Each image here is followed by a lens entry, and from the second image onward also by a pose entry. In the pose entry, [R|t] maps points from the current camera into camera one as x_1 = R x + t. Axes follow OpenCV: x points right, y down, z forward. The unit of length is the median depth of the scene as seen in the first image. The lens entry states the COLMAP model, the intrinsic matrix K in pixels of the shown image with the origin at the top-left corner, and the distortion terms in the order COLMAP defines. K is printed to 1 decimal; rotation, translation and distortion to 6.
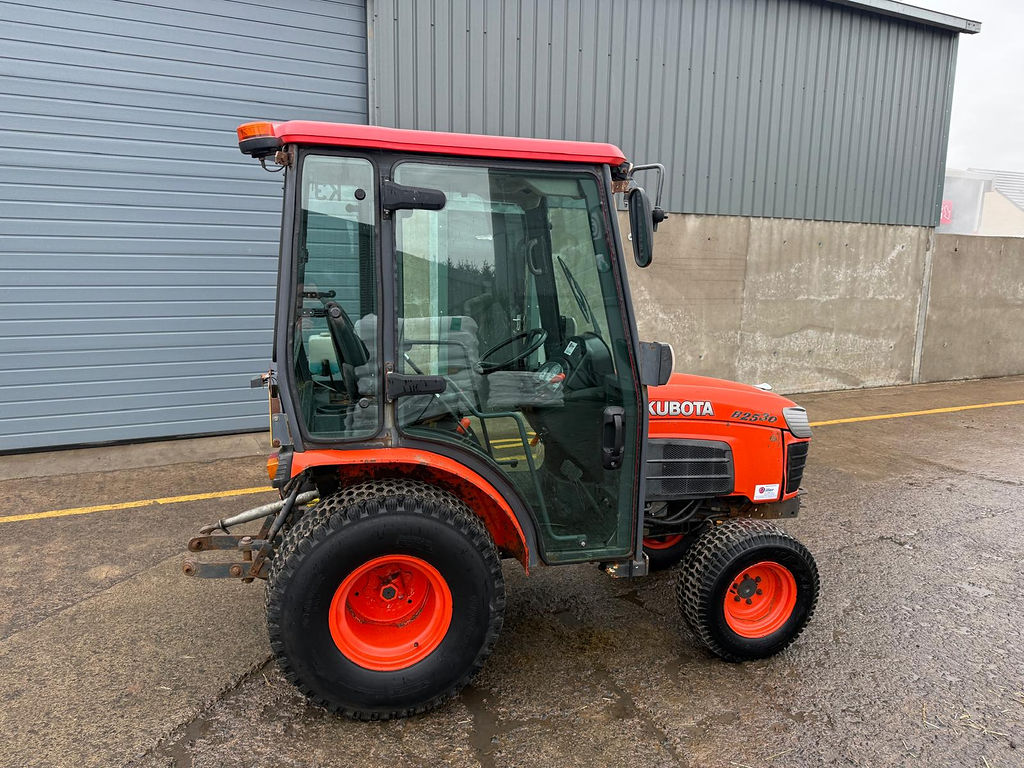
lens RADIAL K [[724.8, 0, 512.5], [0, 724.8, 377.1], [0, 0, 1]] dist [0.037373, -0.047346]
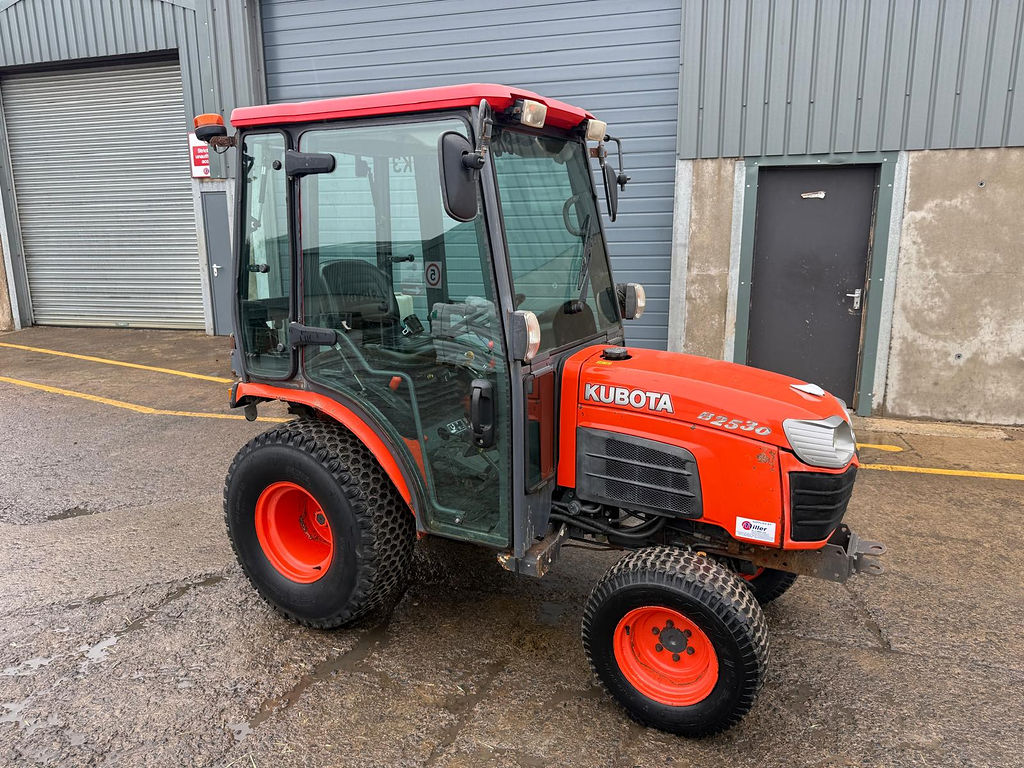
lens RADIAL K [[724.8, 0, 511.0], [0, 724.8, 386.7], [0, 0, 1]] dist [0.037373, -0.047346]
pose [[0.731125, 0.118424, -0.671887, 0.261960], [-0.088054, 0.992962, 0.079198, -0.008351], [0.676537, 0.001259, 0.736407, 0.121225]]
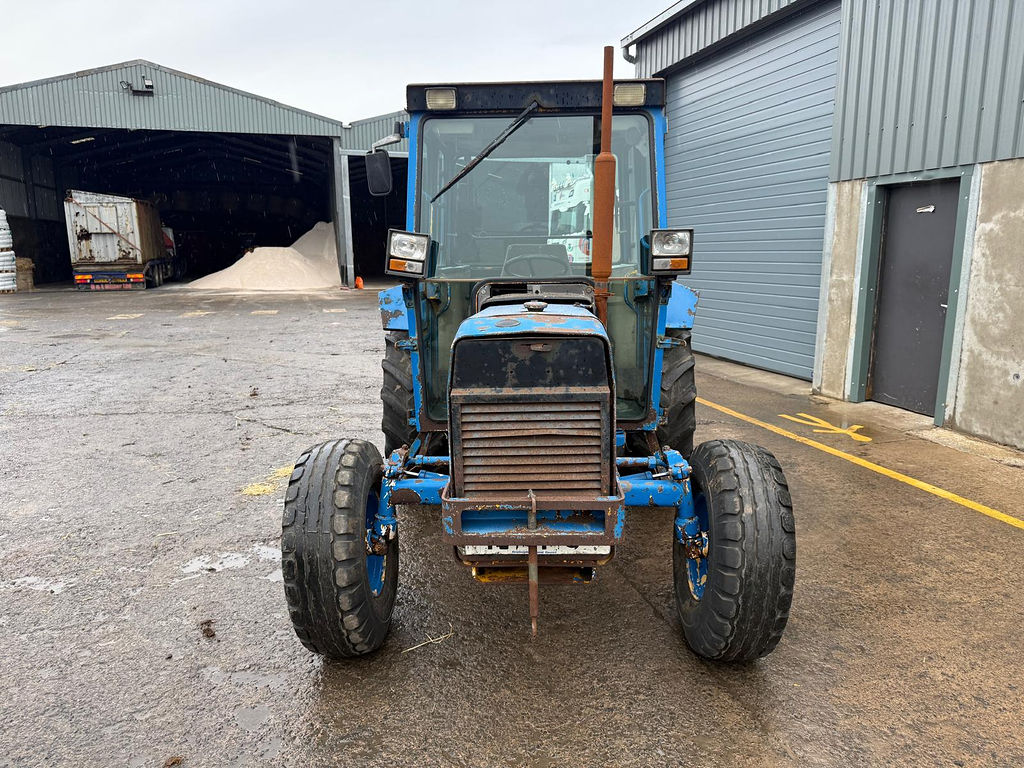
lens RADIAL K [[724.8, 0, 507.1], [0, 724.8, 386.0], [0, 0, 1]] dist [0.037373, -0.047346]
pose [[-0.204495, 0.162639, -0.965262, 0.850963], [-0.160027, 0.967279, 0.196881, -0.069320], [0.965698, 0.194729, -0.171778, 0.617940]]
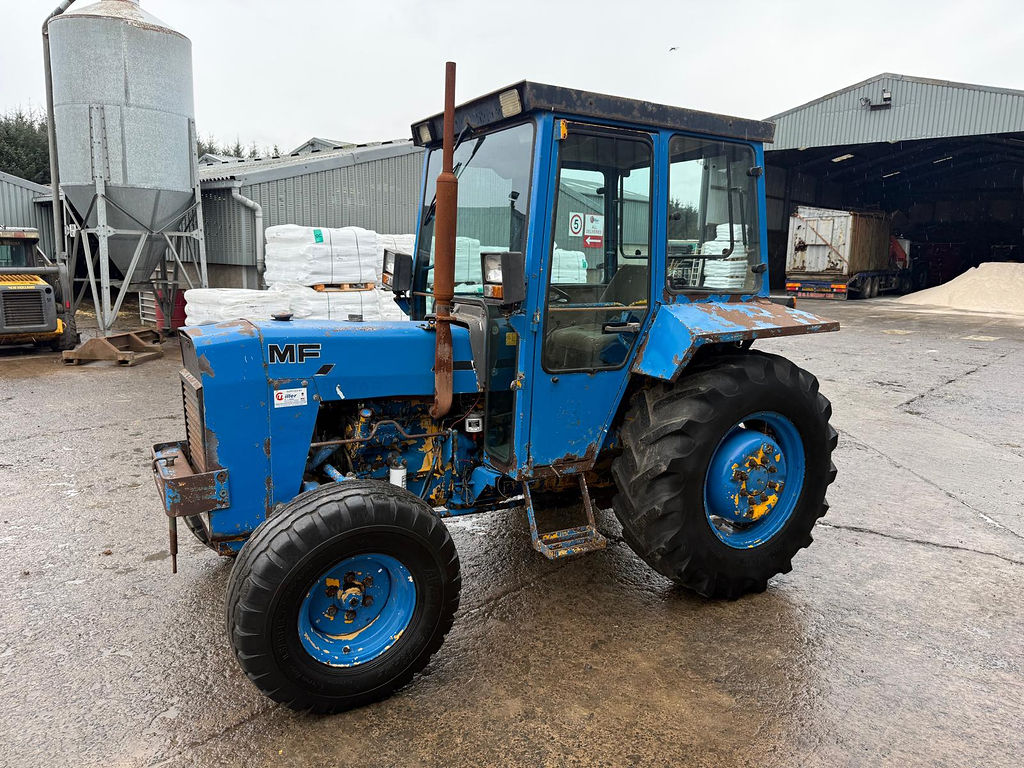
lens RADIAL K [[724.8, 0, 510.9], [0, 724.8, 383.6], [0, 0, 1]] dist [0.037373, -0.047346]
pose [[-0.935046, 0.023193, -0.353767, 0.564712], [-0.097271, 0.942782, 0.318906, -0.146013], [0.340921, 0.332603, -0.879288, 0.976248]]
